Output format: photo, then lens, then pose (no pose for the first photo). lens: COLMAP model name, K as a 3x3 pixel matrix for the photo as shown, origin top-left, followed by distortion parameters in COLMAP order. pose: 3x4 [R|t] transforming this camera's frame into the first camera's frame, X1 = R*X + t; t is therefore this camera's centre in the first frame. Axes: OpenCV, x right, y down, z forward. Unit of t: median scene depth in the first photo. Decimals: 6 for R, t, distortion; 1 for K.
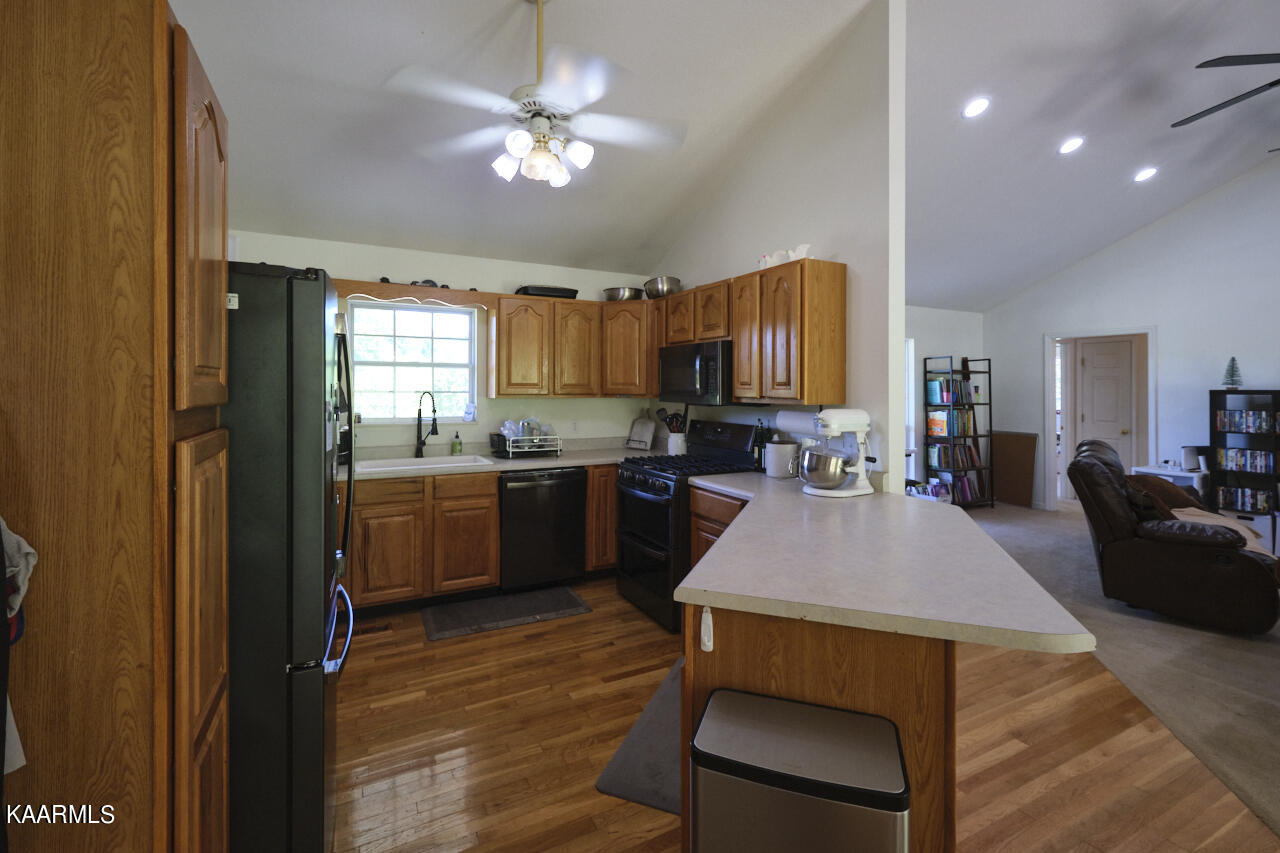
lens RADIAL K [[553.4, 0, 619.7], [0, 553.4, 387.6], [0, 0, 1]] dist [-0.000830, -0.000193]
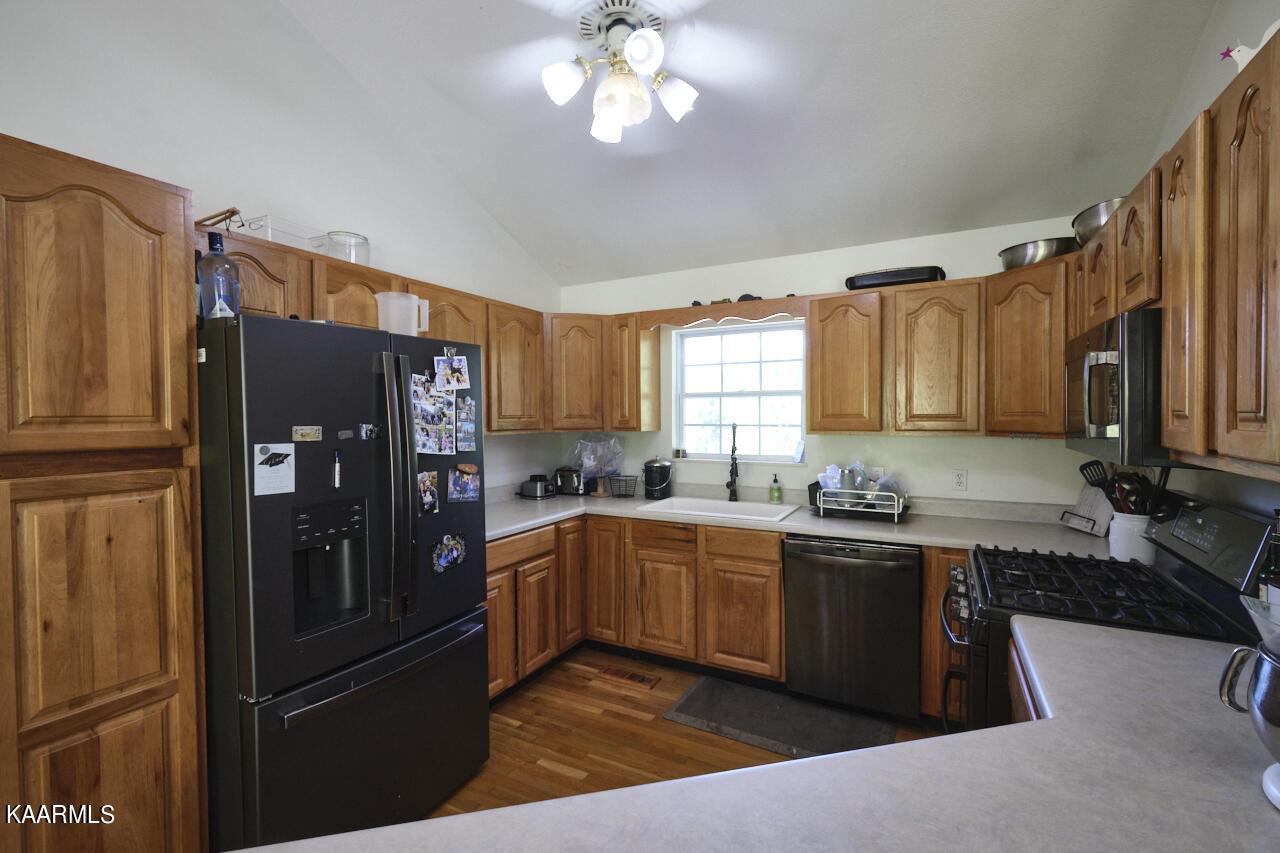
lens RADIAL K [[553.4, 0, 638.1], [0, 553.4, 427.0], [0, 0, 1]] dist [-0.000830, -0.000193]
pose [[0.571151, 0.007642, -0.820810, 0.266144], [0.009480, 0.999829, 0.015906, -0.005873], [0.820791, -0.016866, 0.570980, 0.380723]]
